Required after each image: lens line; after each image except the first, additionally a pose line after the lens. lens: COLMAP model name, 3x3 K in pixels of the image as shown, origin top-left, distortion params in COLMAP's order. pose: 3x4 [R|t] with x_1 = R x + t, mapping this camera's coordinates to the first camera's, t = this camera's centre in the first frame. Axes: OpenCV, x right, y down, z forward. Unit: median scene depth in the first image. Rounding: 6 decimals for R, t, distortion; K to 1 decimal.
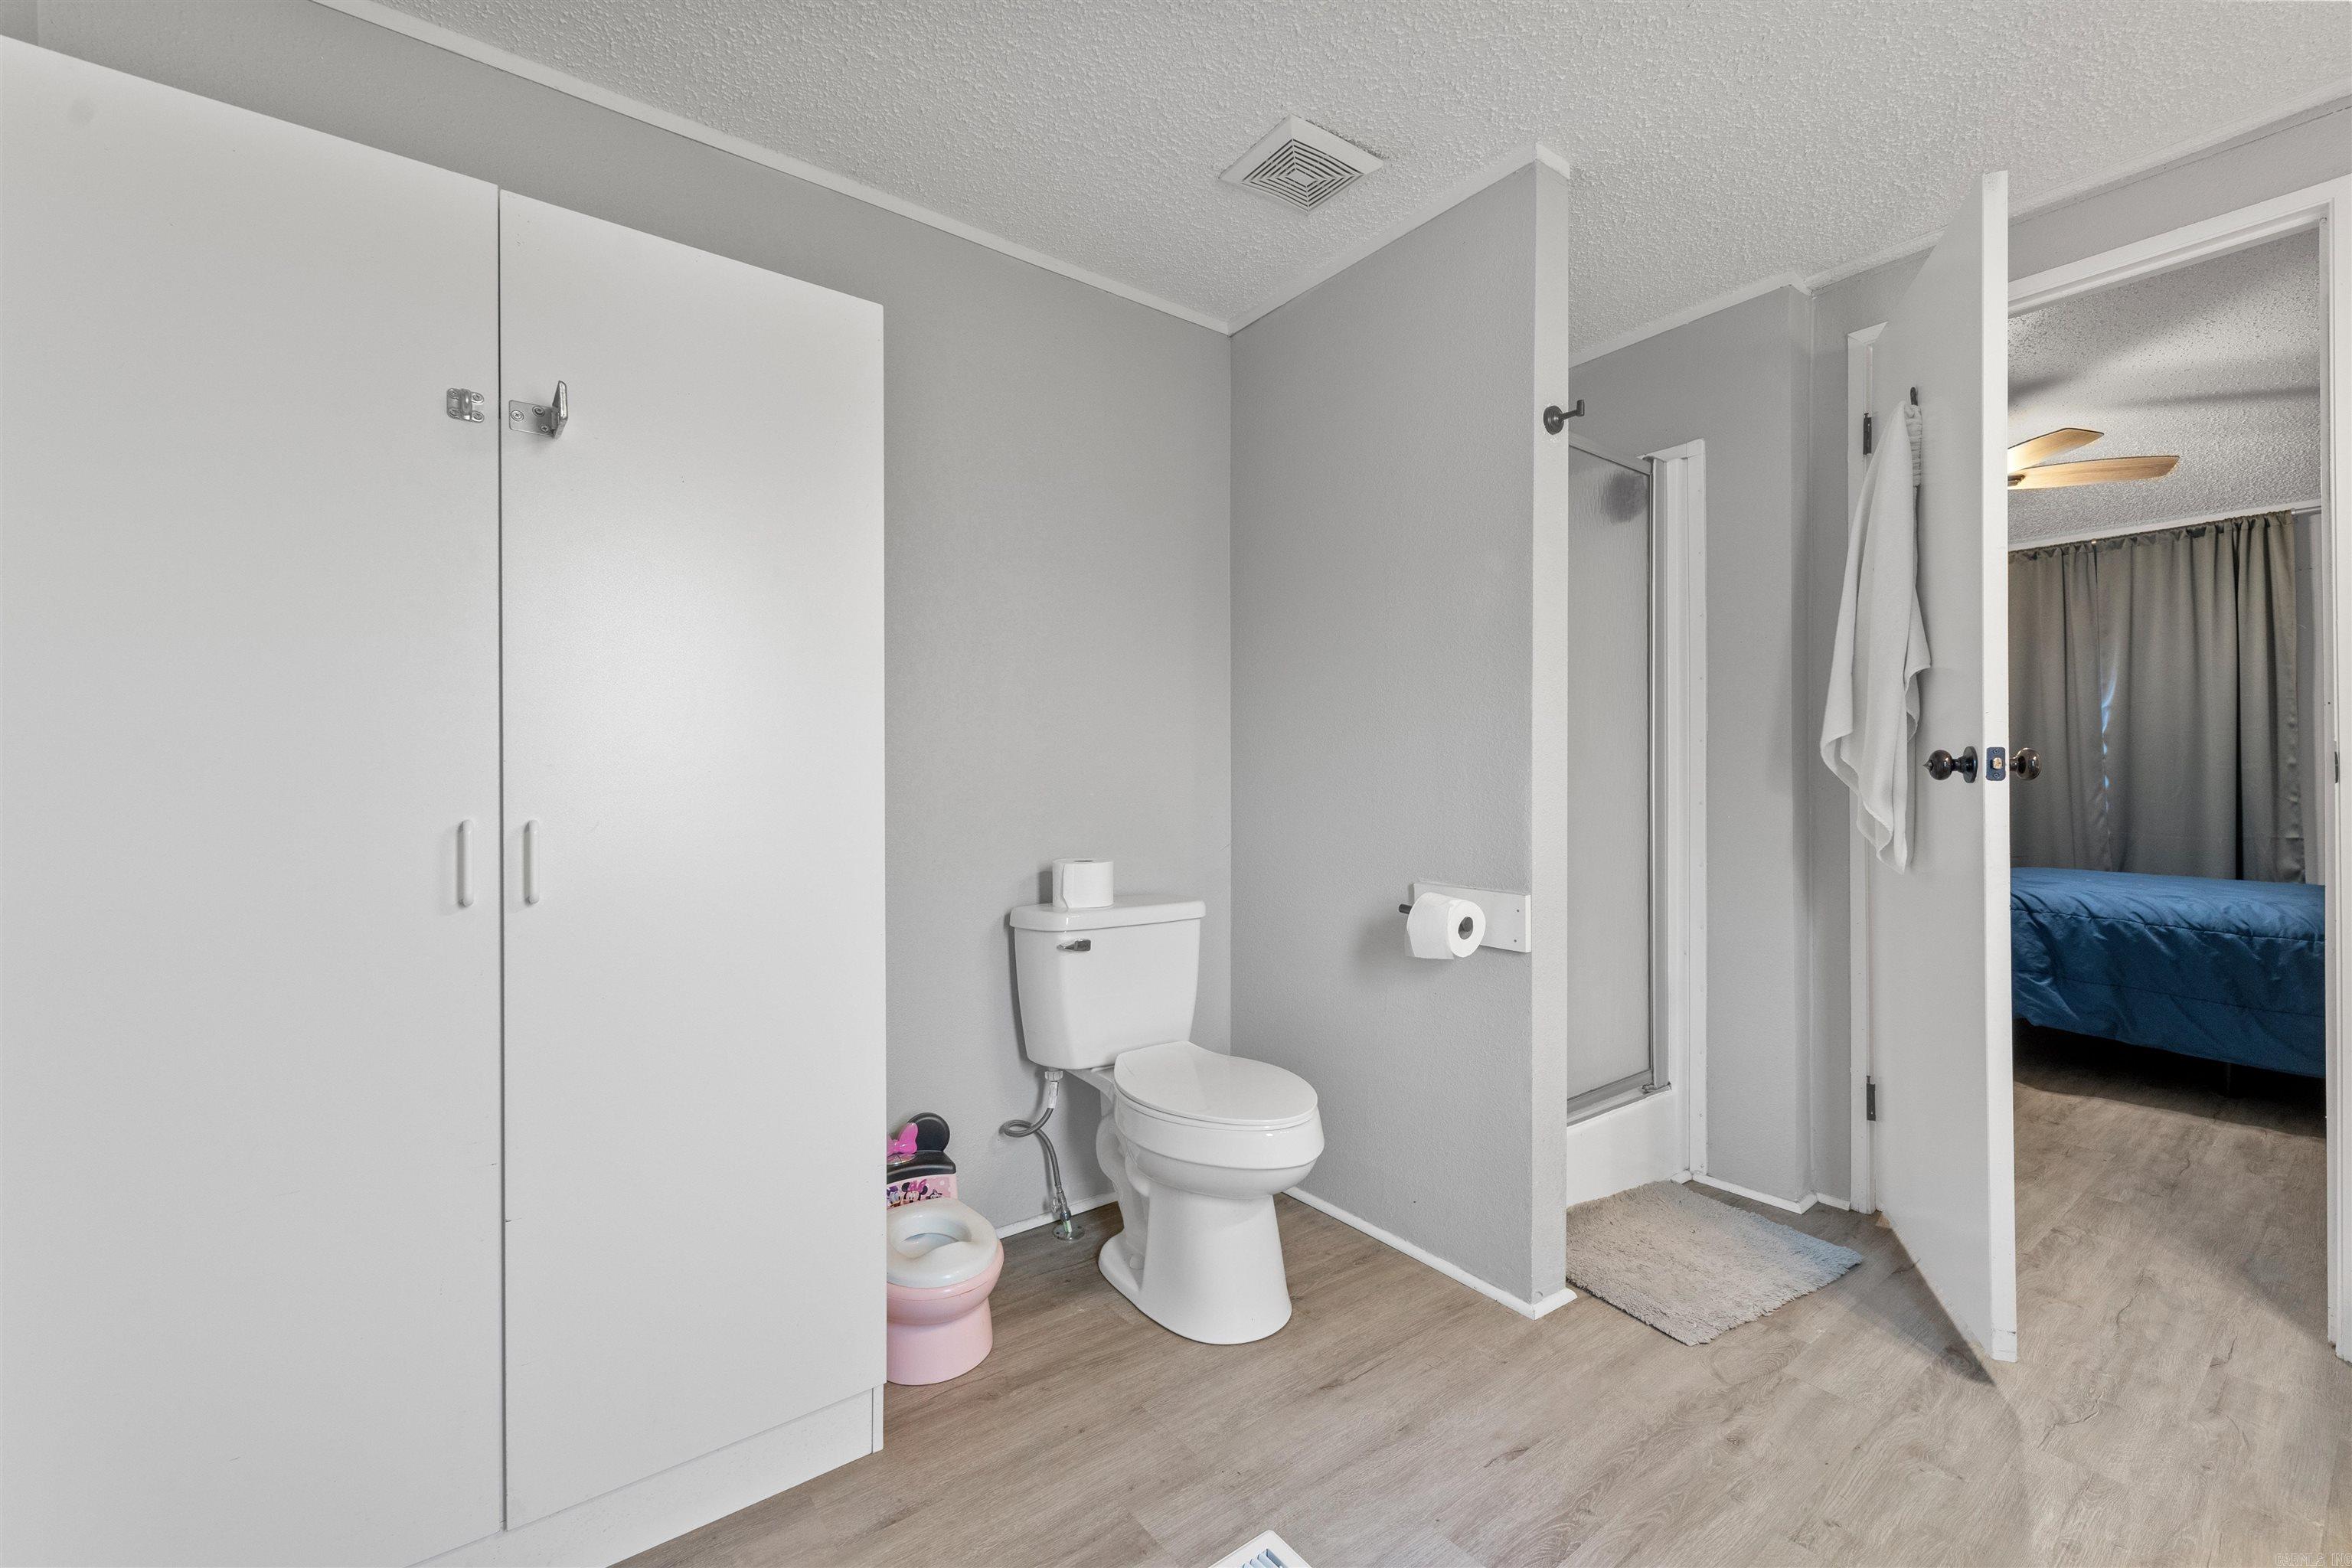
lens RADIAL K [[972.5, 0, 1174.6], [0, 972.5, 789.7], [0, 0, 1]] dist [0.001353, 0.000045]
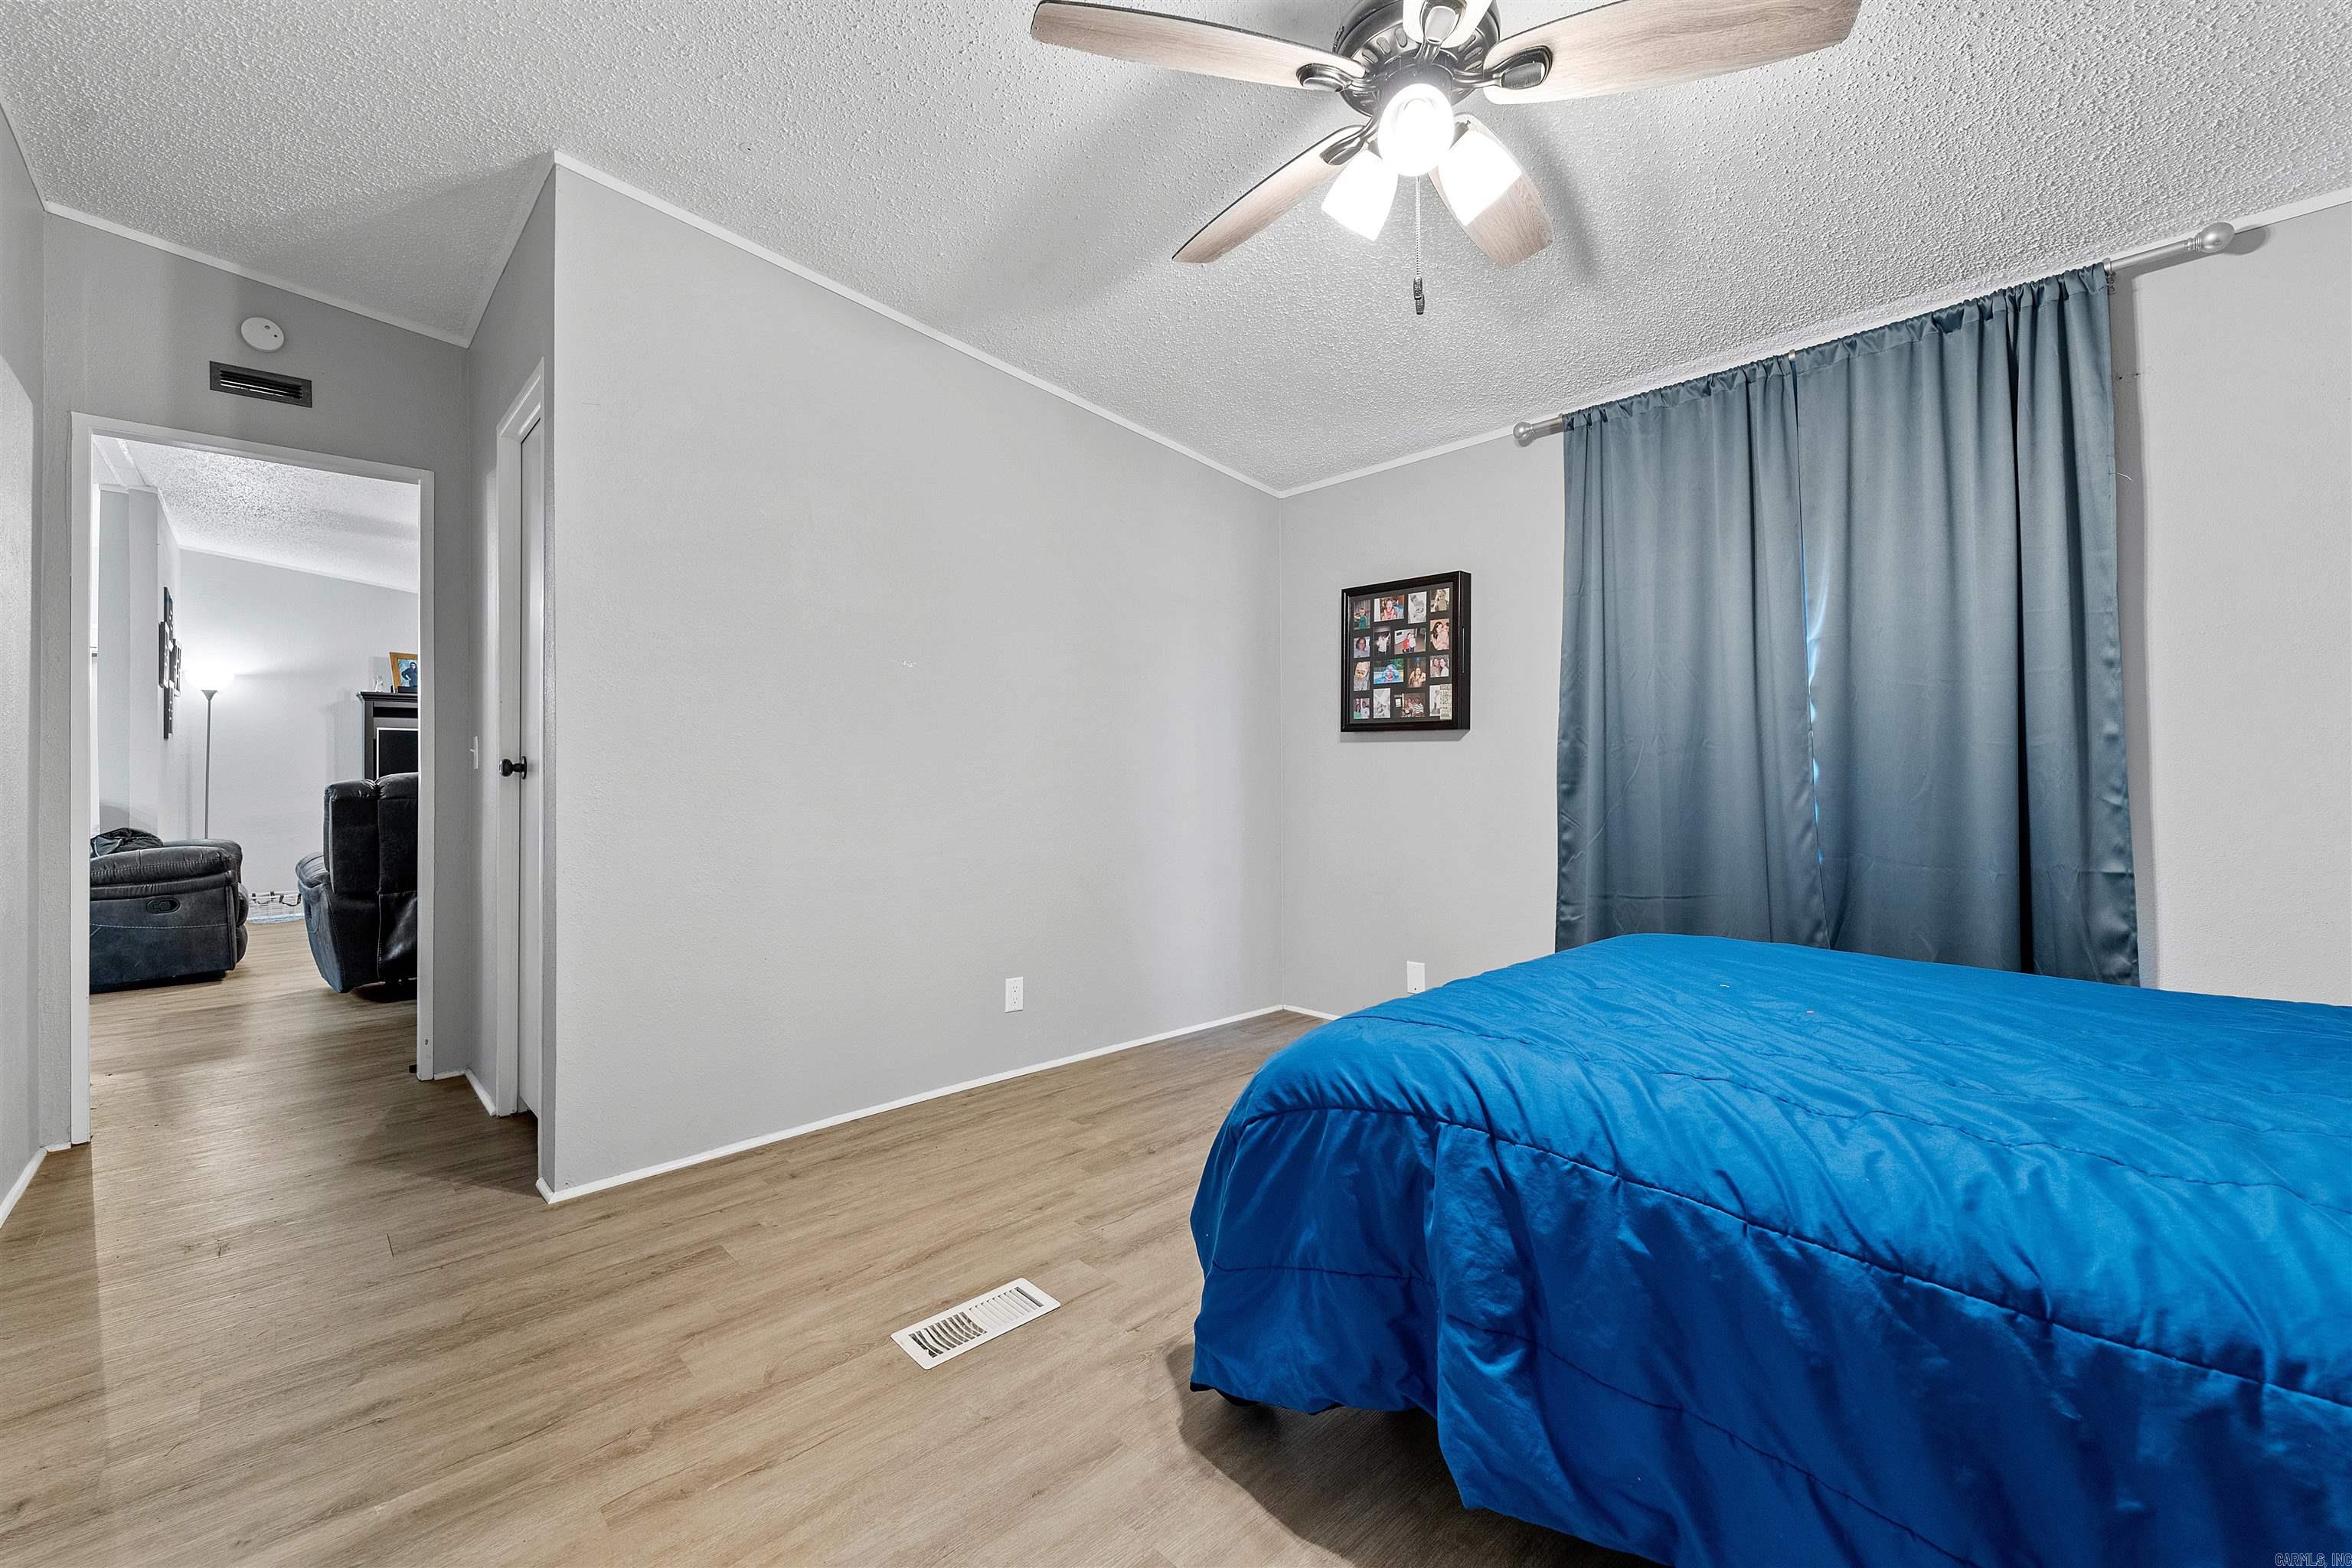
lens RADIAL K [[959.0, 0, 1171.4], [0, 959.0, 775.4], [0, 0, 1]] dist [0.000830, -0.000230]
pose [[0.995367, -0.008873, 0.095740, 0.578171], [0.009411, 0.999942, -0.005169, -0.006157], [-0.095688, 0.006046, 0.995393, 0.521500]]
